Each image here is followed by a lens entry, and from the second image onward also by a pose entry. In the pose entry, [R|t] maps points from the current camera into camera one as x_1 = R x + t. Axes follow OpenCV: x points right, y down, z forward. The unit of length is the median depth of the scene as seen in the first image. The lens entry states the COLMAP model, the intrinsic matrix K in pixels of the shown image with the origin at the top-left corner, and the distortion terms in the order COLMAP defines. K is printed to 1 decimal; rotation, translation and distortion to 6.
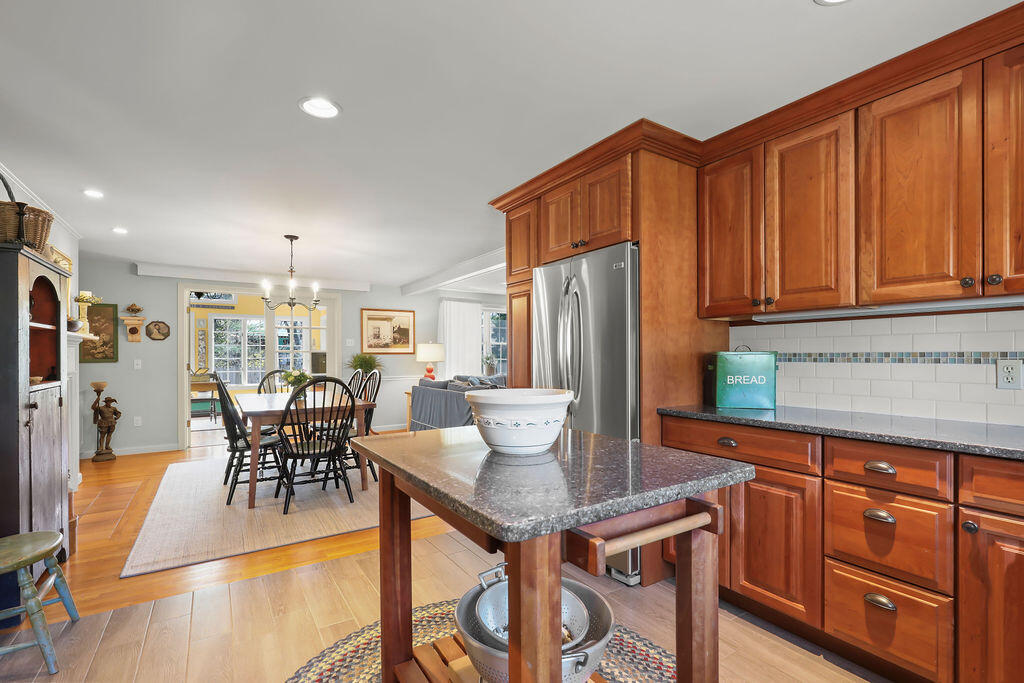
lens RADIAL K [[464.7, 0, 514.2], [0, 464.7, 357.4], [0, 0, 1]] dist [0.003069, 0.000111]
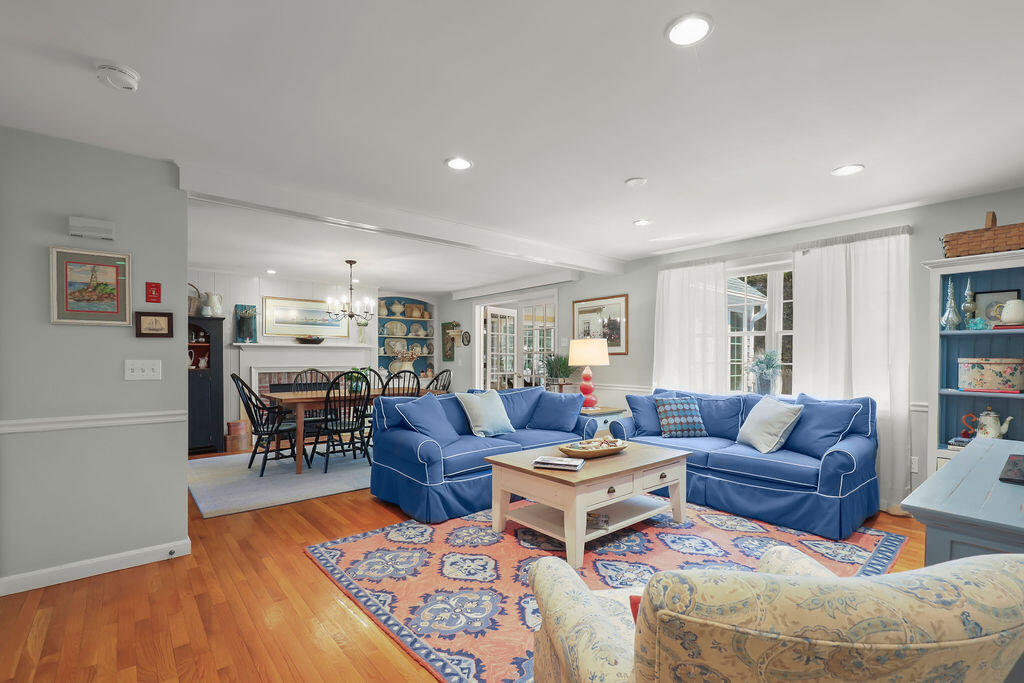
lens RADIAL K [[464.7, 0, 515.2], [0, 464.7, 365.5], [0, 0, 1]] dist [0.003069, 0.000111]
pose [[0.119826, 0.020210, -0.992589, 0.652367], [-0.003518, 0.999795, 0.019932, -0.005720], [0.992789, 0.001104, 0.119872, 1.020538]]
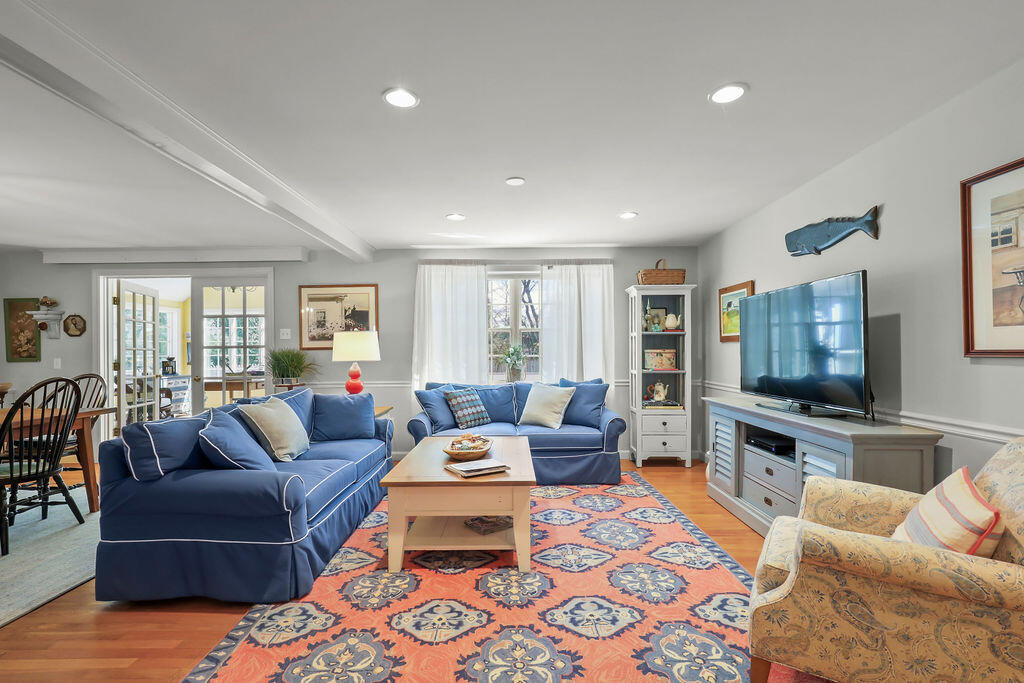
lens RADIAL K [[464.7, 0, 510.5], [0, 464.7, 350.8], [0, 0, 1]] dist [0.003069, 0.000111]
pose [[0.830004, -0.005220, -0.557733, 0.434545], [0.006270, 0.999980, -0.000028, -0.004356], [0.557722, -0.003474, 0.830021, 0.756718]]
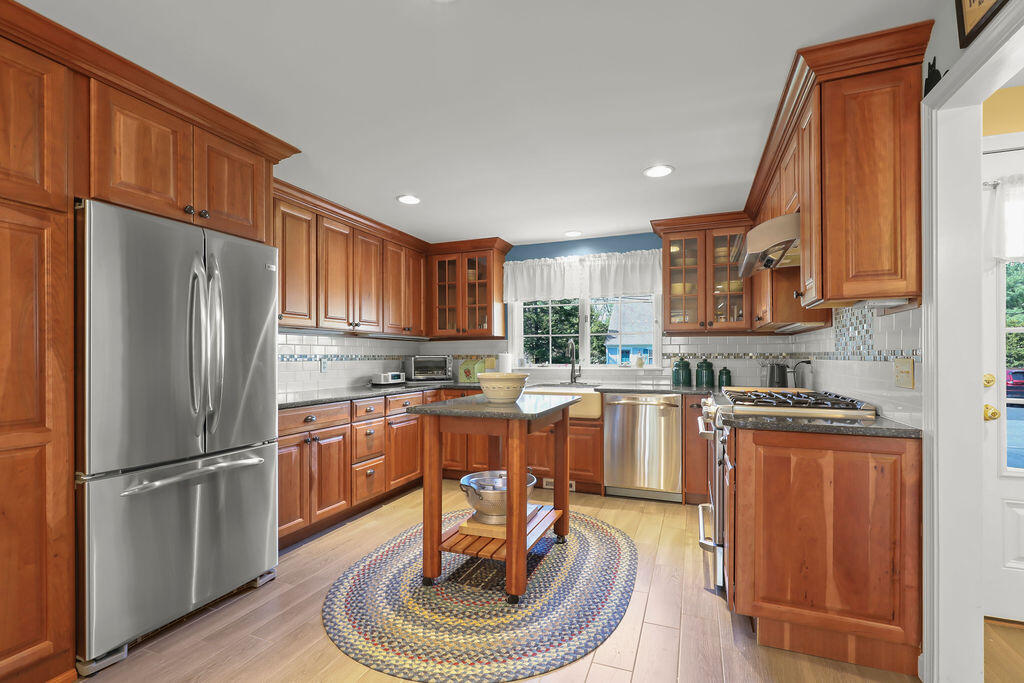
lens RADIAL K [[464.7, 0, 517.2], [0, 464.7, 355.2], [0, 0, 1]] dist [0.003069, 0.000111]
pose [[-0.586734, 0.007107, 0.809748, -0.387890], [0.006975, 0.999969, -0.003723, 0.001253], [-0.809749, 0.003463, -0.586766, 0.495992]]
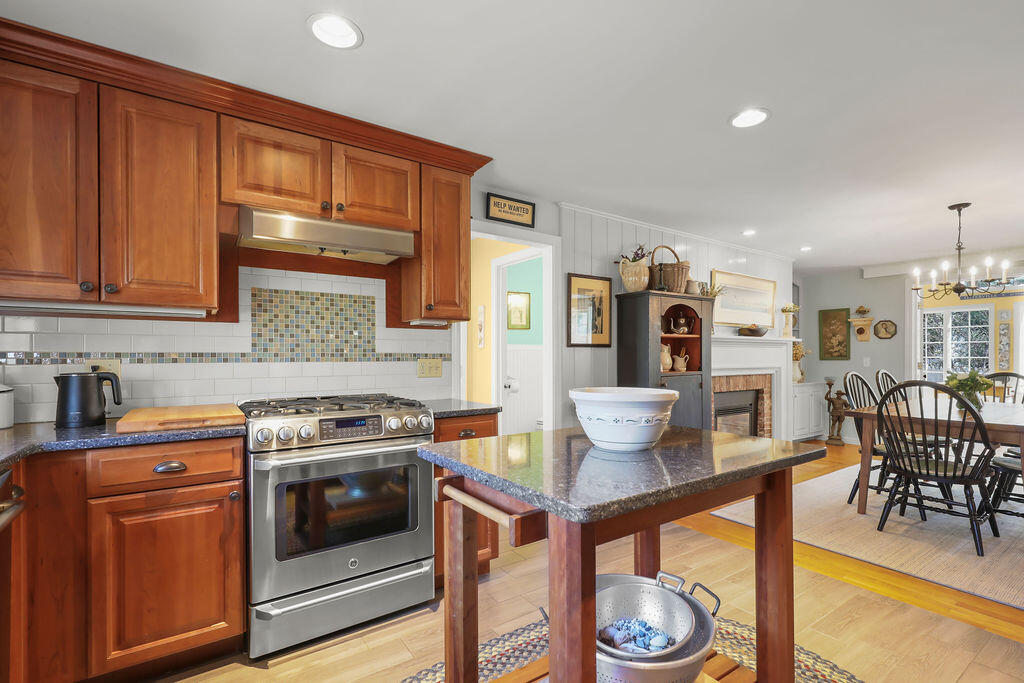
lens RADIAL K [[464.7, 0, 519.2], [0, 464.7, 358.9], [0, 0, 1]] dist [0.003069, 0.000111]
pose [[0.039146, 0.009228, -0.999191, 0.232719], [-0.002358, 0.999955, 0.009143, -0.000609], [0.999231, 0.001998, 0.039166, 0.165877]]
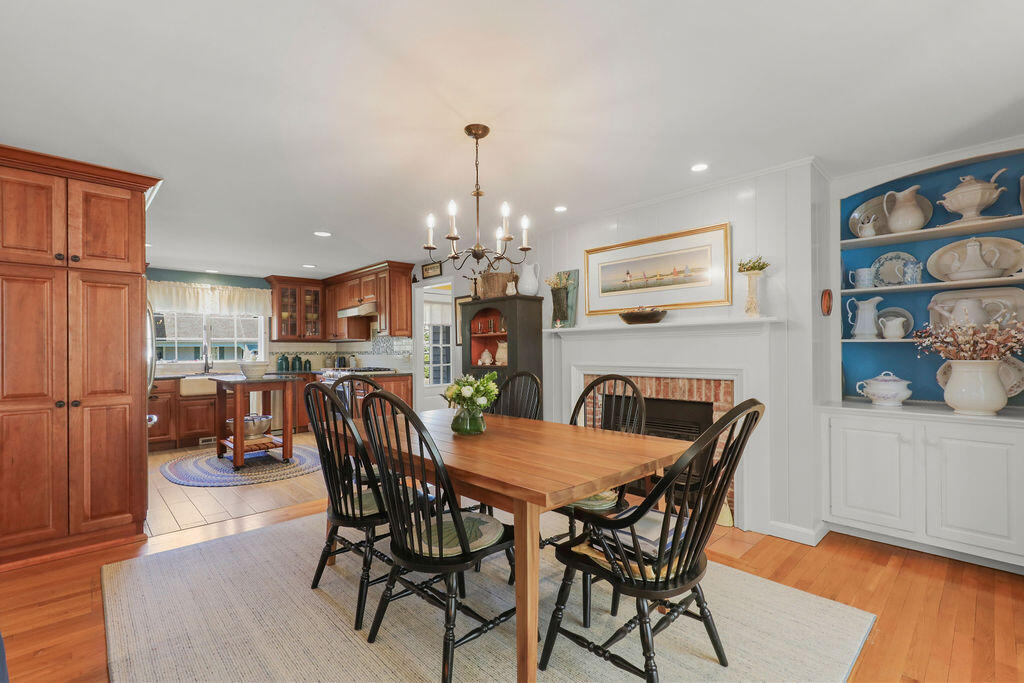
lens RADIAL K [[464.7, 0, 513.3], [0, 464.7, 346.6], [0, 0, 1]] dist [0.003069, 0.000111]
pose [[-0.982753, 0.013063, -0.184463, -0.331027], [0.013810, 0.999901, -0.002766, -0.005080], [0.184408, -0.005265, -0.982836, 1.222158]]
